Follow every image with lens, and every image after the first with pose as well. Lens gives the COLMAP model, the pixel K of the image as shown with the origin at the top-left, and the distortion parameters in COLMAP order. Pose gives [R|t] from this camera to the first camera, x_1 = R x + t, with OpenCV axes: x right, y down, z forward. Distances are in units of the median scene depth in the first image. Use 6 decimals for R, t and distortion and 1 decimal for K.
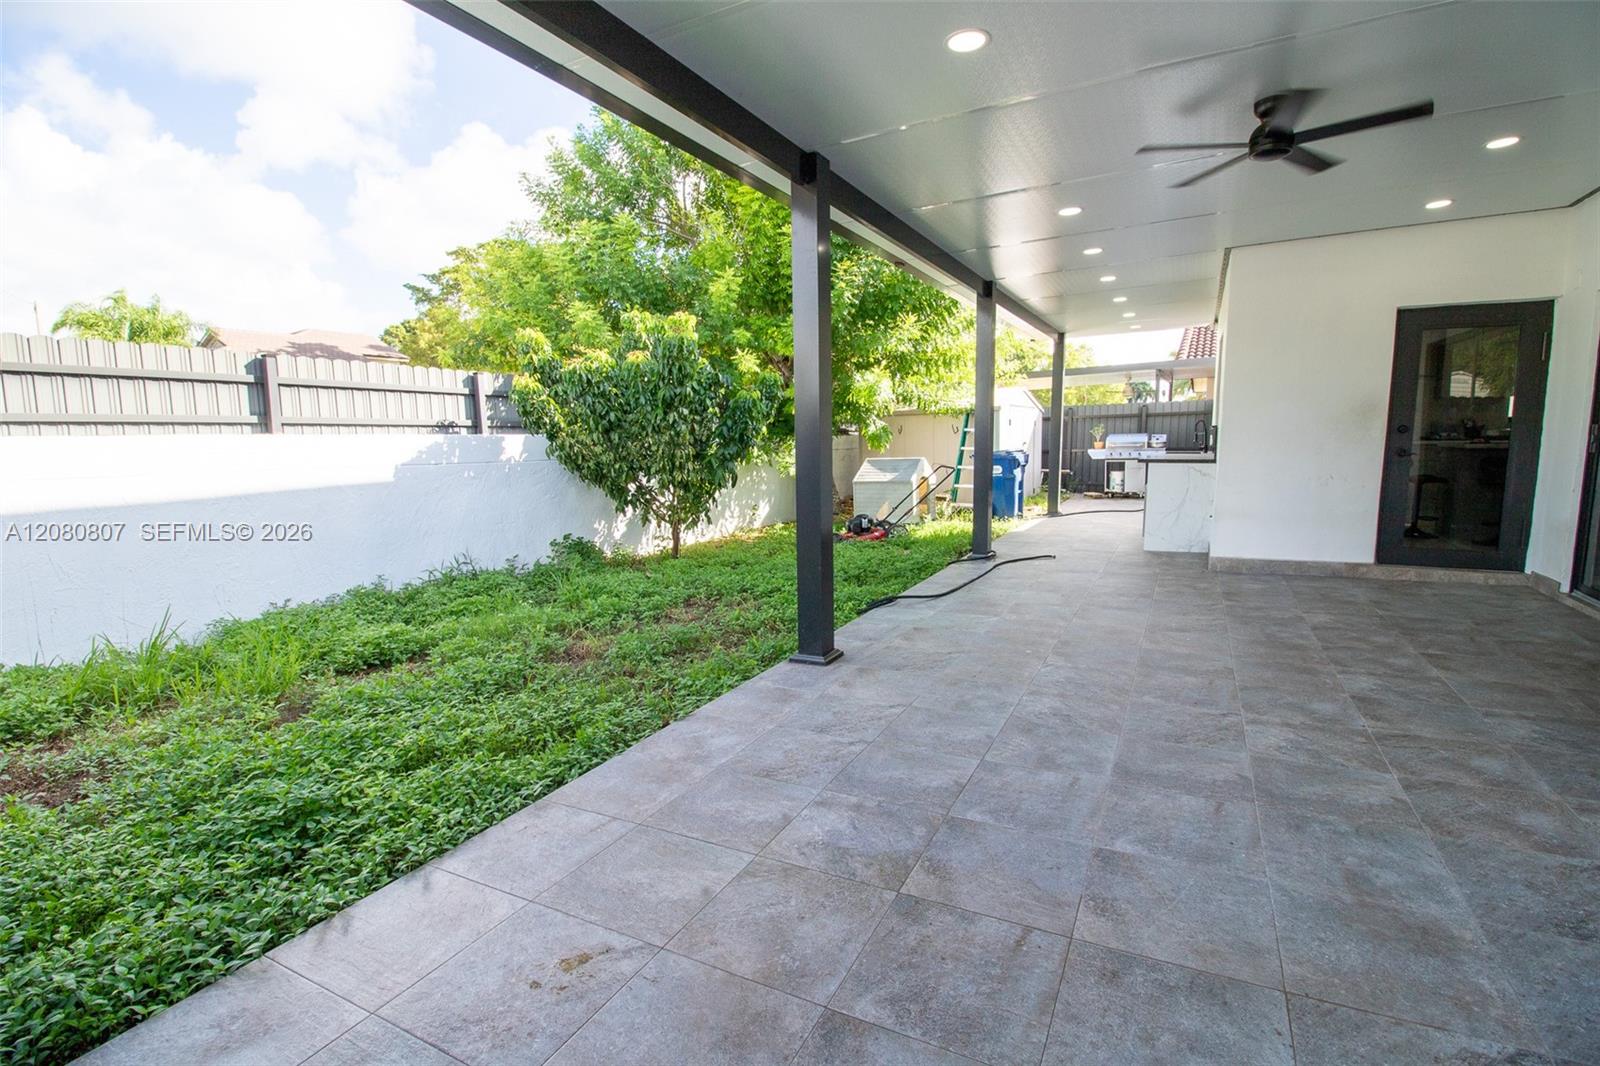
lens RADIAL K [[749.2, 0, 803.7], [0, 749.2, 534.4], [0, 0, 1]] dist [-0.015035, -0.004524]
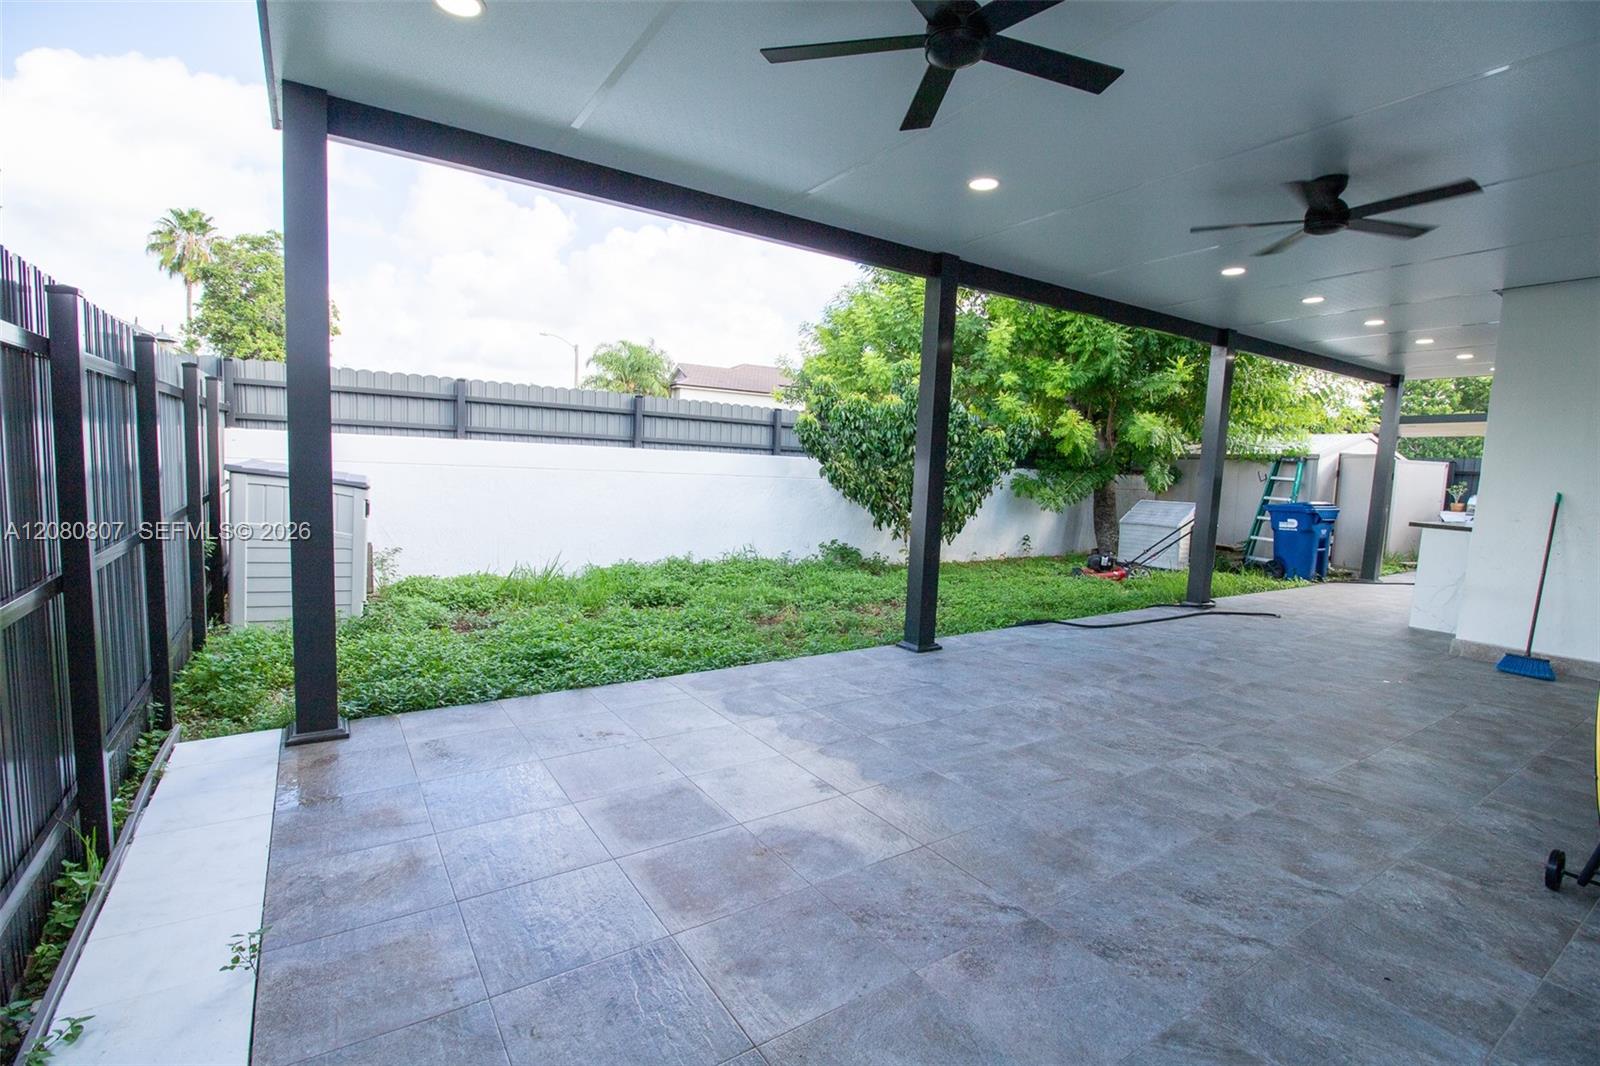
lens RADIAL K [[749.2, 0, 800.1], [0, 749.2, 533.3], [0, 0, 1]] dist [-0.015035, -0.004524]
pose [[0.868418, 0.101706, -0.485290, 0.478877], [-0.119581, 0.992807, -0.005916, 0.007735], [0.481198, 0.063169, 0.874333, -0.222159]]
